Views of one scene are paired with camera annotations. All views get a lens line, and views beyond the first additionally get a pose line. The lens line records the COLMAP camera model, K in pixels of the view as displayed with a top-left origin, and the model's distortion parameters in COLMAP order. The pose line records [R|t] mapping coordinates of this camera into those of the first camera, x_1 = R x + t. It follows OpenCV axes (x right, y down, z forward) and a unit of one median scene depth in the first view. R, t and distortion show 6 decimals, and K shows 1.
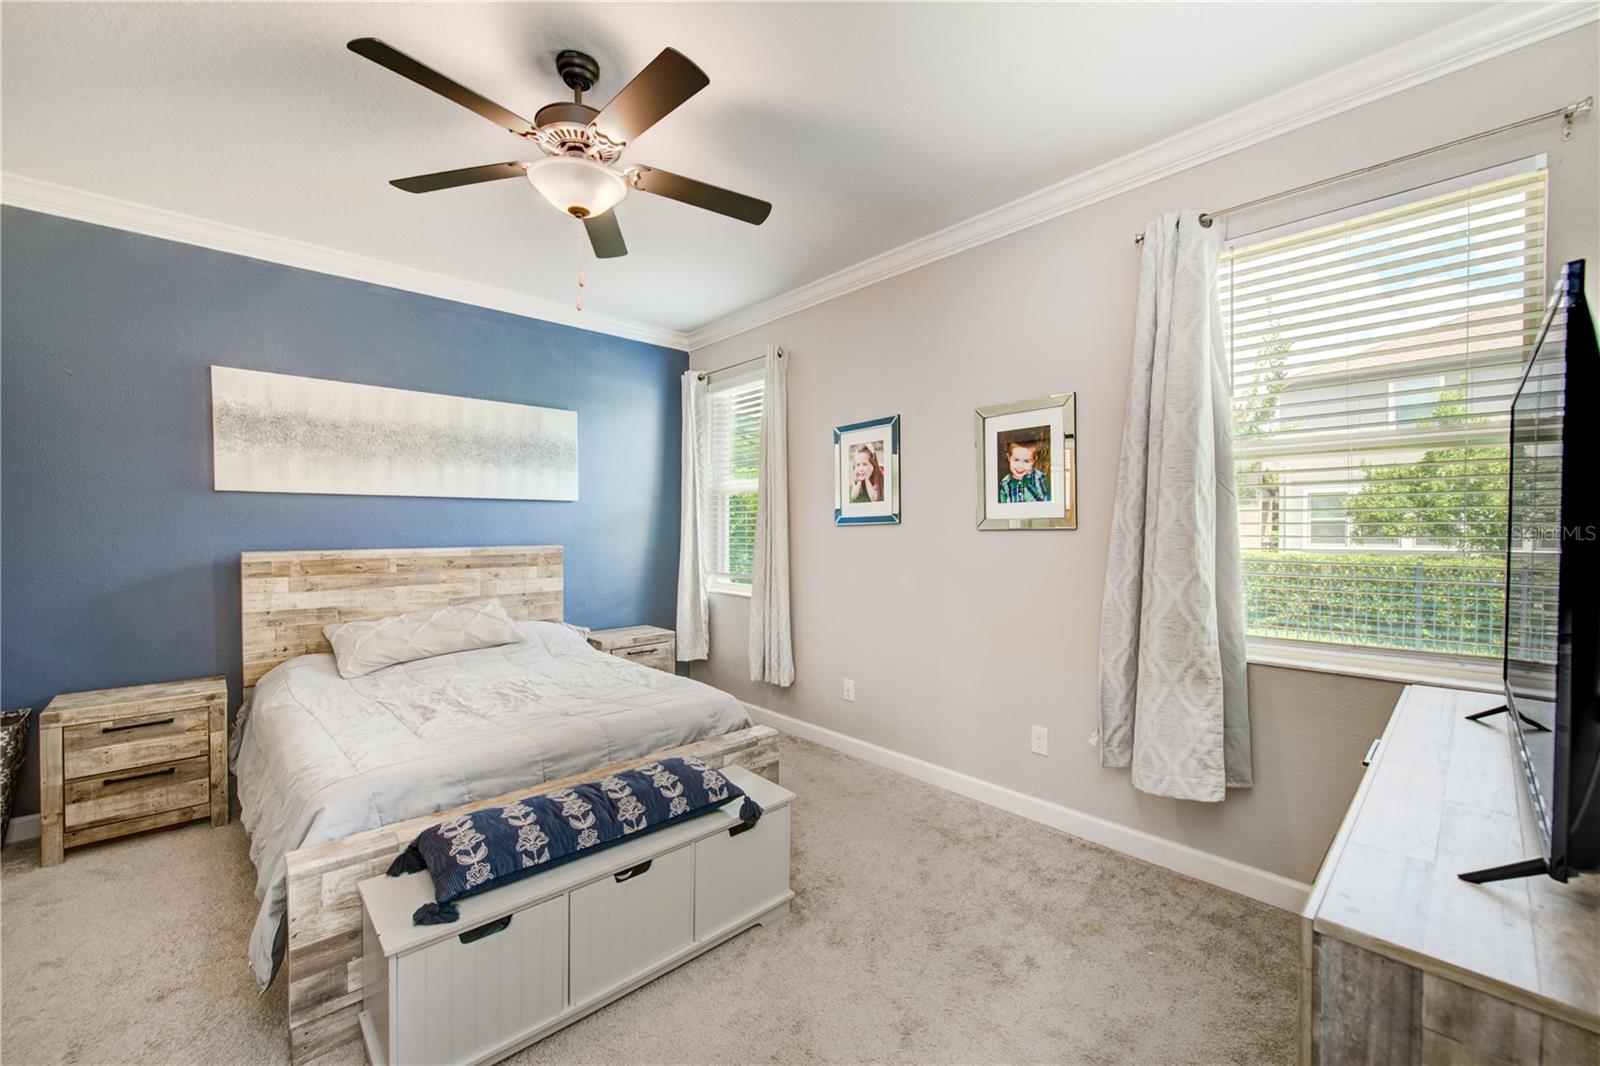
lens RADIAL K [[631.9, 0, 812.1], [0, 631.9, 534.6], [0, 0, 1]] dist [-0.002690, -0.000585]
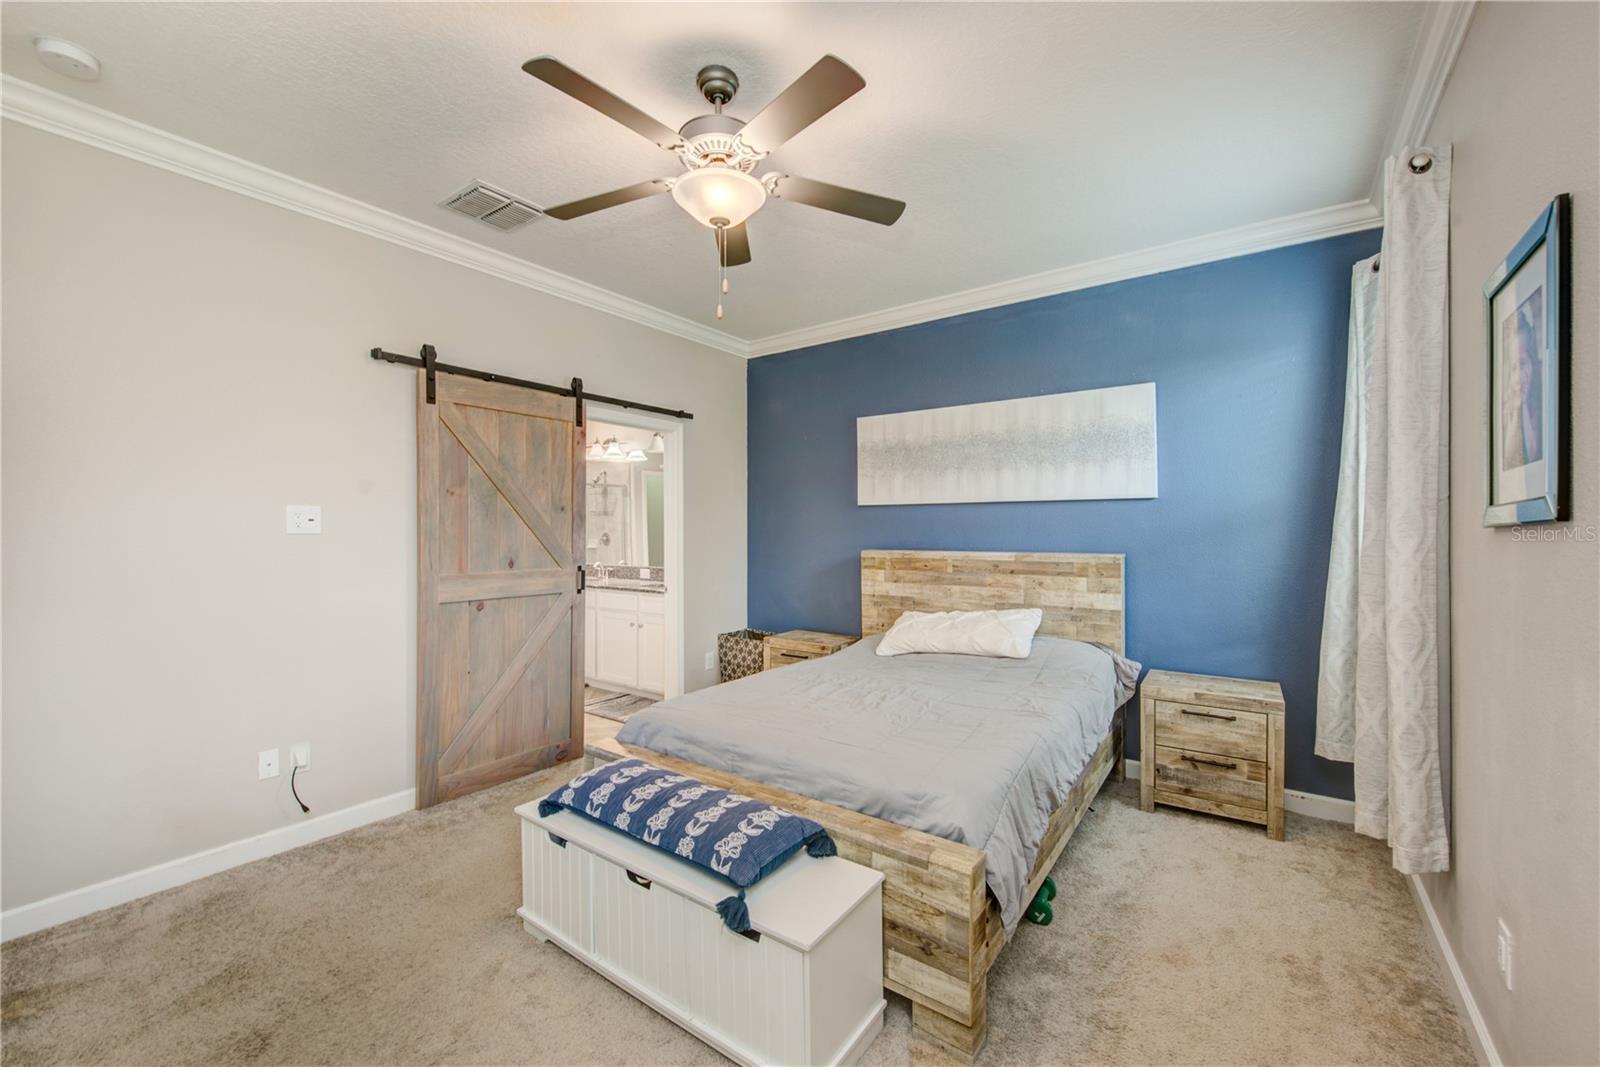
lens RADIAL K [[631.9, 0, 812.1], [0, 631.9, 535.1], [0, 0, 1]] dist [-0.002690, -0.000585]
pose [[0.198458, 0.006905, -0.980085, 0.380620], [-0.012404, 0.999913, 0.004533, -0.007674], [0.980031, 0.011257, 0.198527, 0.548006]]
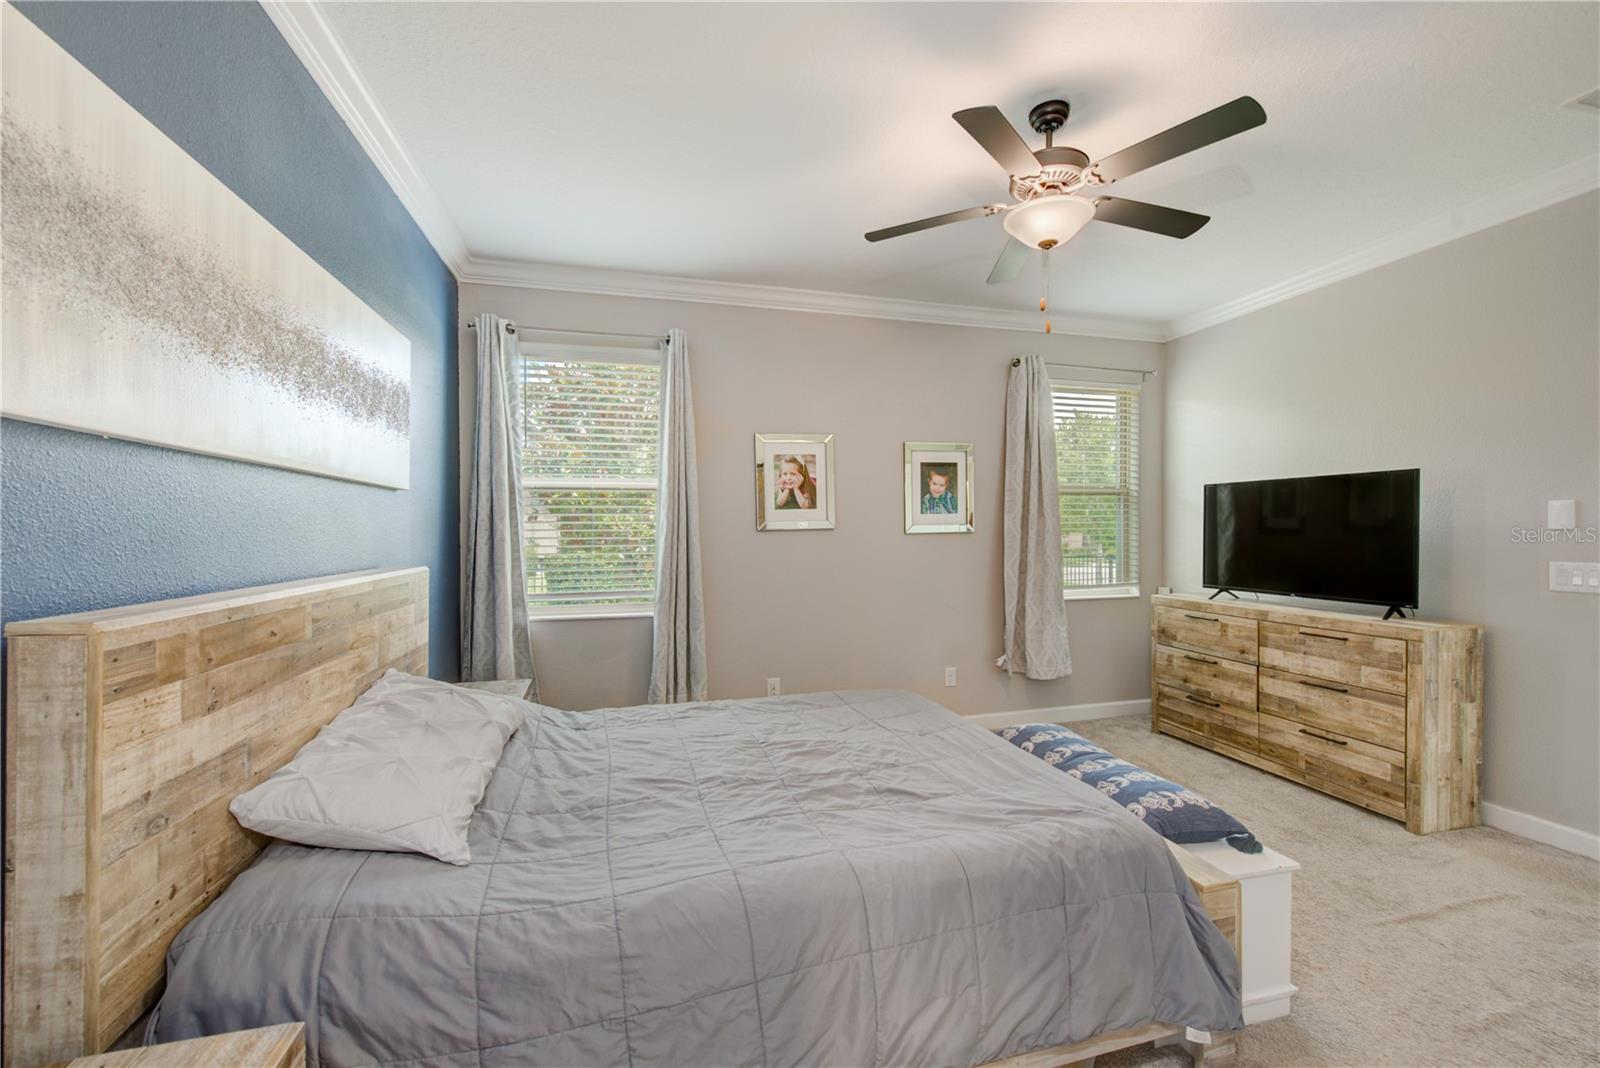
lens RADIAL K [[627.7, 0, 793.8], [0, 627.7, 526.7], [0, 0, 1]] dist [-0.001296, -0.000237]
pose [[0.489547, 0.003596, 0.871969, -0.890083], [0.014766, 0.999814, -0.012413, -0.007530], [-0.871852, 0.018952, 0.489403, 0.490706]]
